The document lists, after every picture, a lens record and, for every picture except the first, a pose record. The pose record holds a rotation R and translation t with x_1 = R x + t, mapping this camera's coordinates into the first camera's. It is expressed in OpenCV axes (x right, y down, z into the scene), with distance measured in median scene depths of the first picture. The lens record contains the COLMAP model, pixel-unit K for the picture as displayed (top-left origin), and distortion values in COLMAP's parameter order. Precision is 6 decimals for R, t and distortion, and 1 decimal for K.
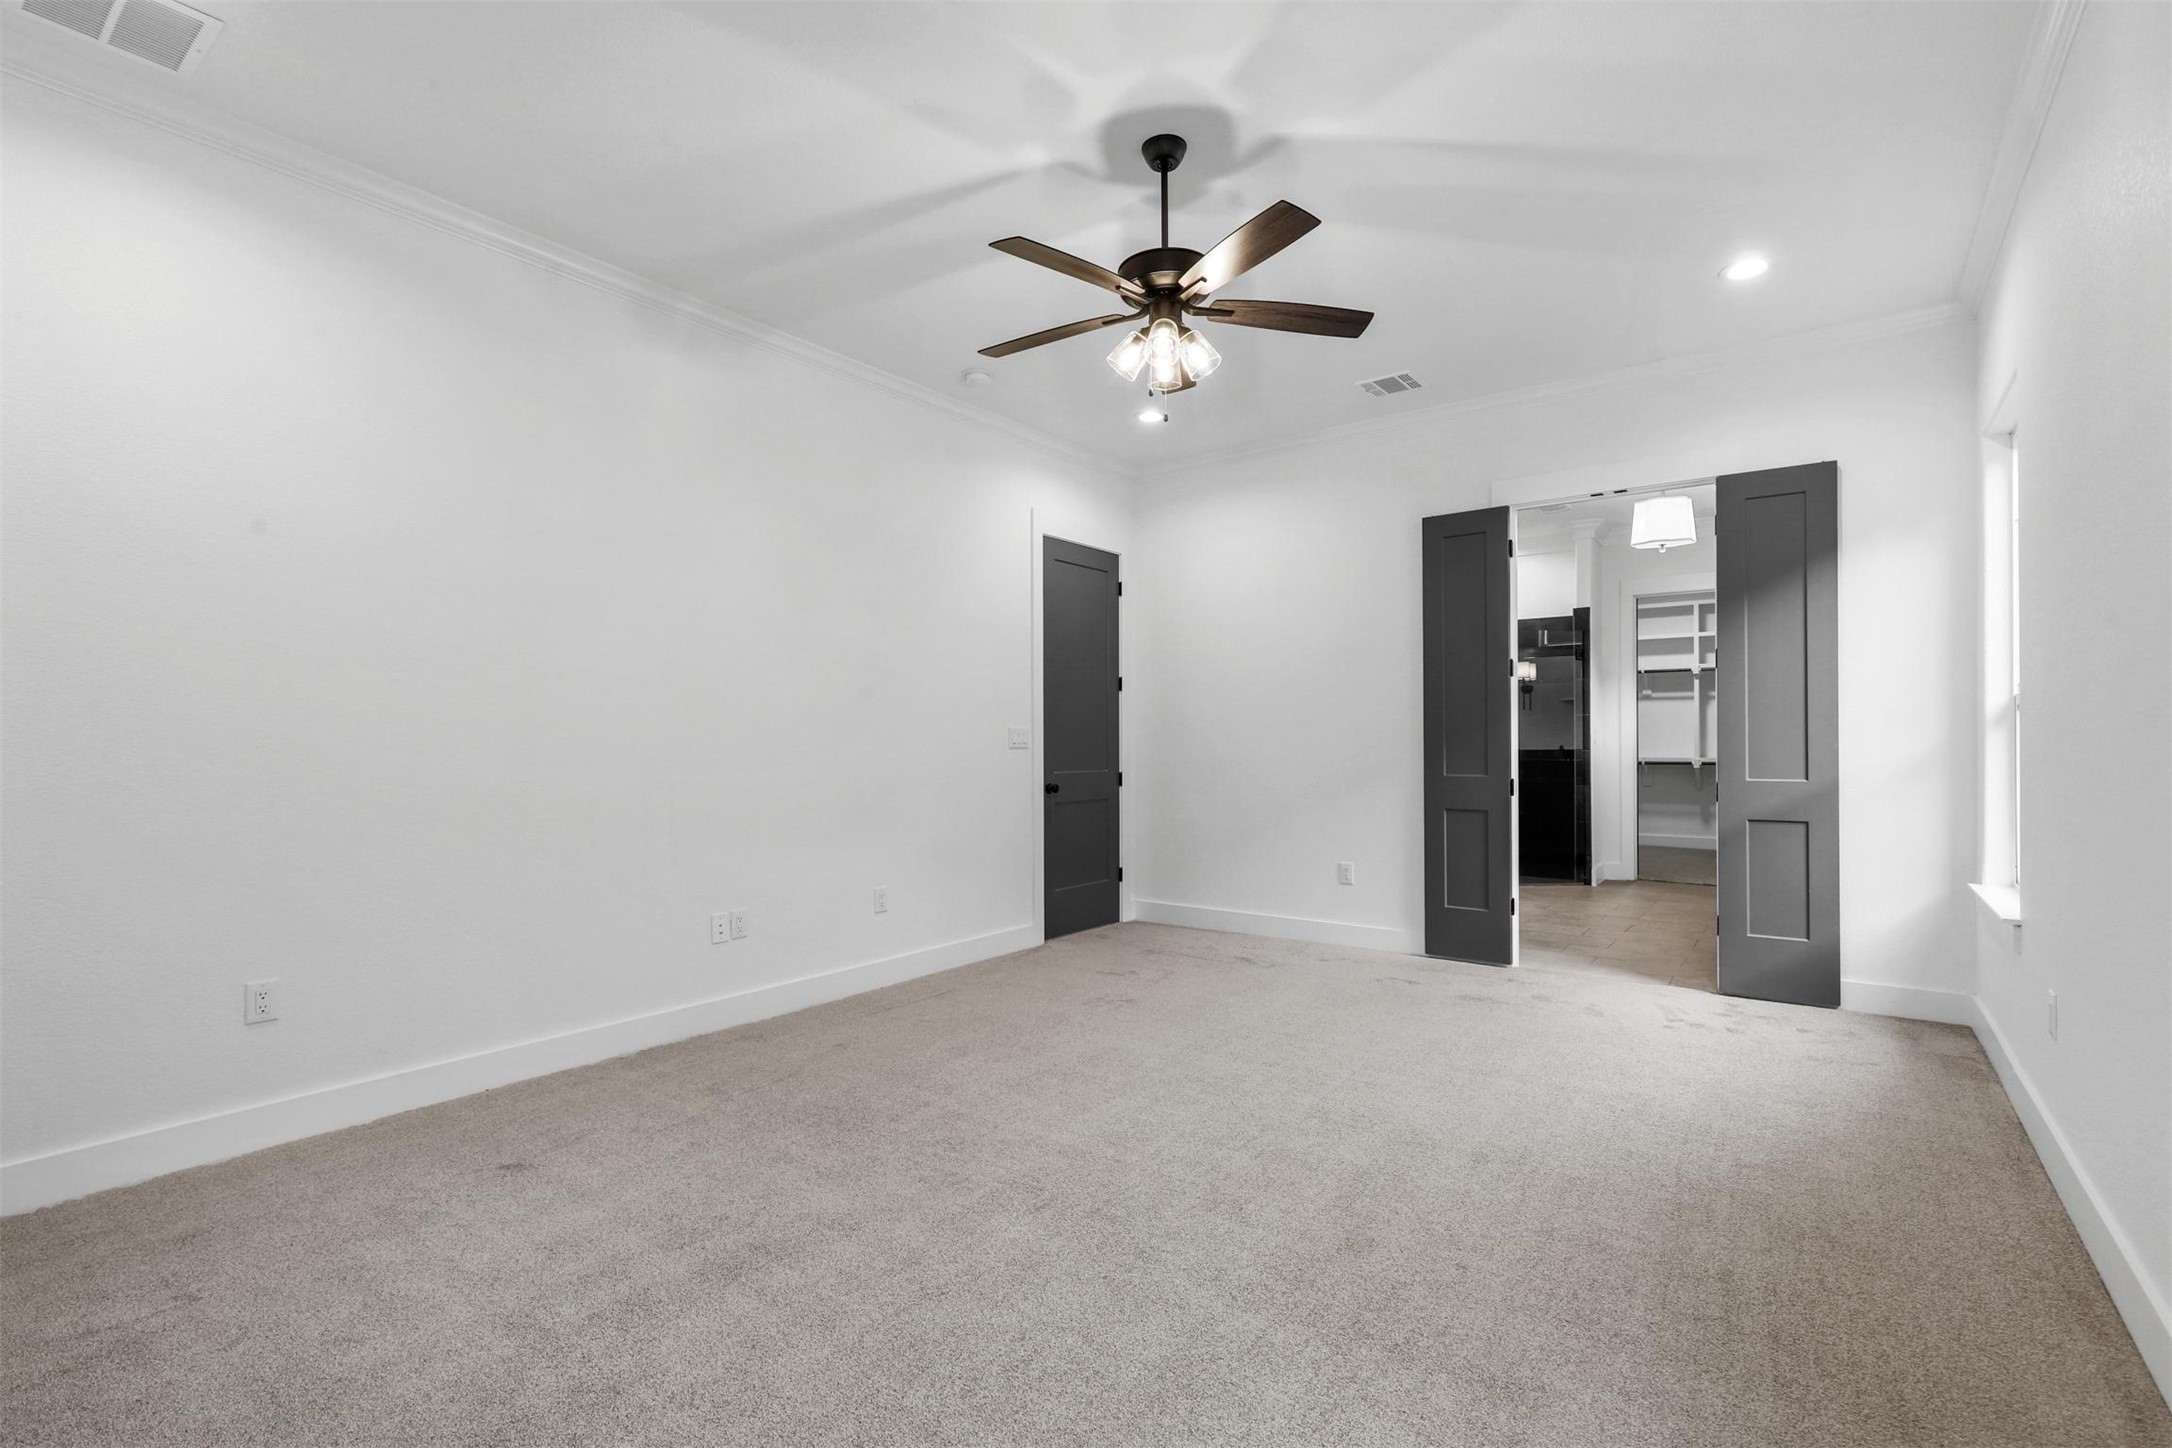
lens RADIAL K [[997.4, 0, 1087.2], [0, 997.4, 718.9], [0, 0, 1]] dist [-0.001023, -0.000117]
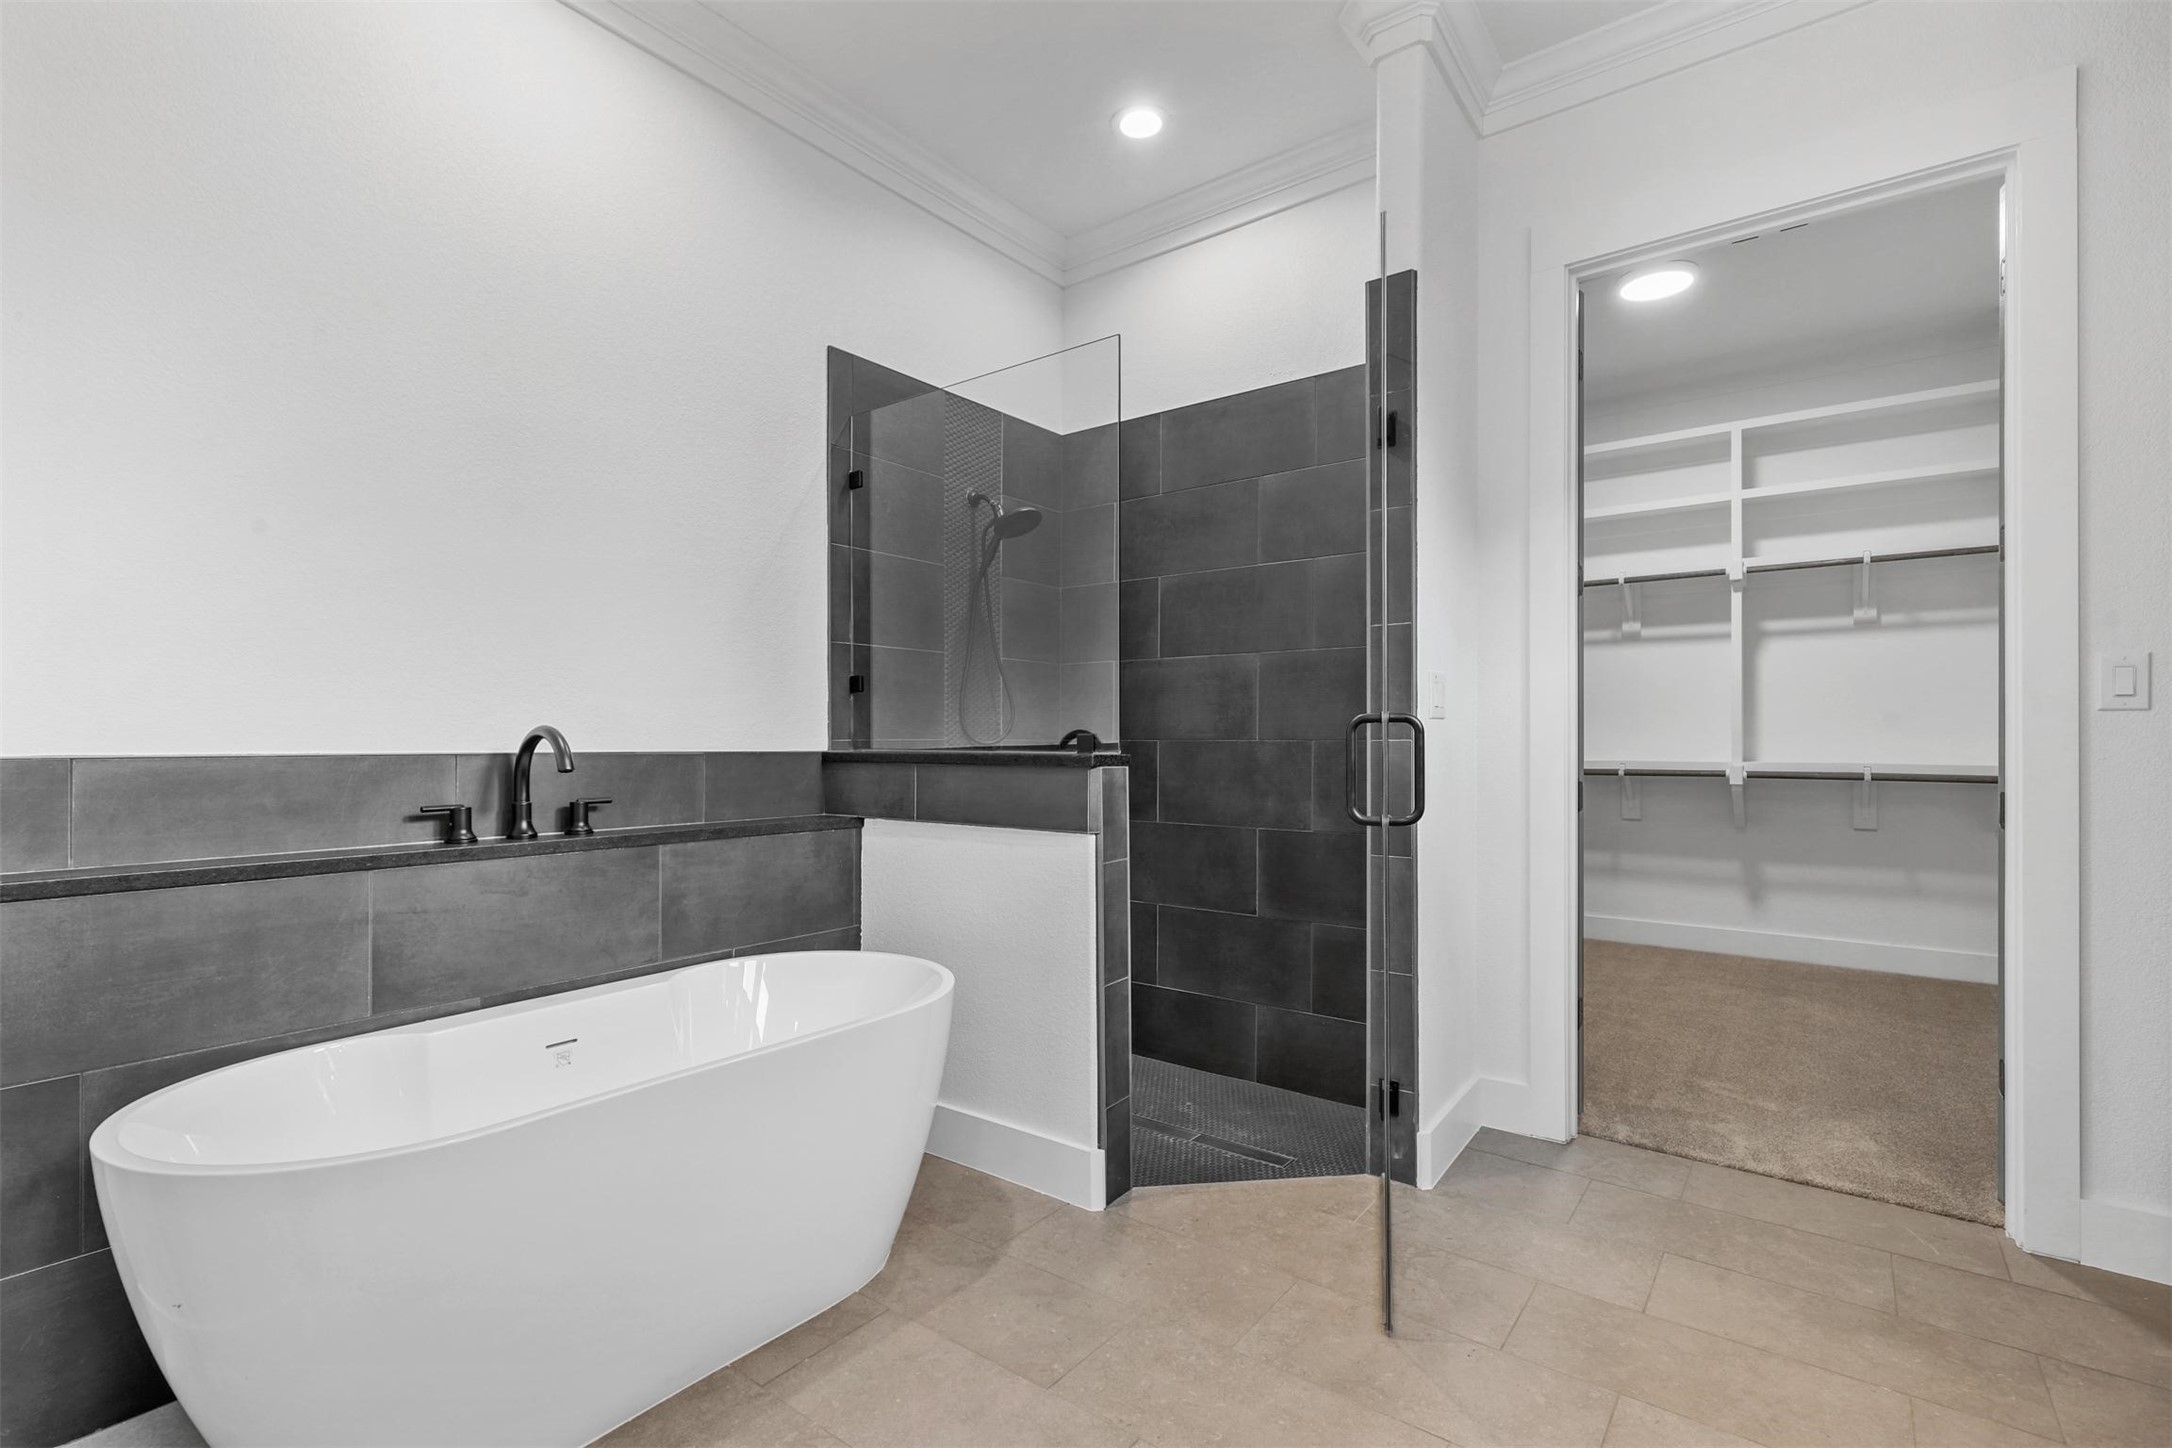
lens RADIAL K [[997.4, 0, 1083.8], [0, 997.4, 732.5], [0, 0, 1]] dist [-0.001023, -0.000117]
pose [[0.999970, -0.002099, -0.007491, 0.310837], [0.002152, 0.999973, 0.007013, 0.020893], [0.007476, -0.007029, 0.999947, 0.533384]]
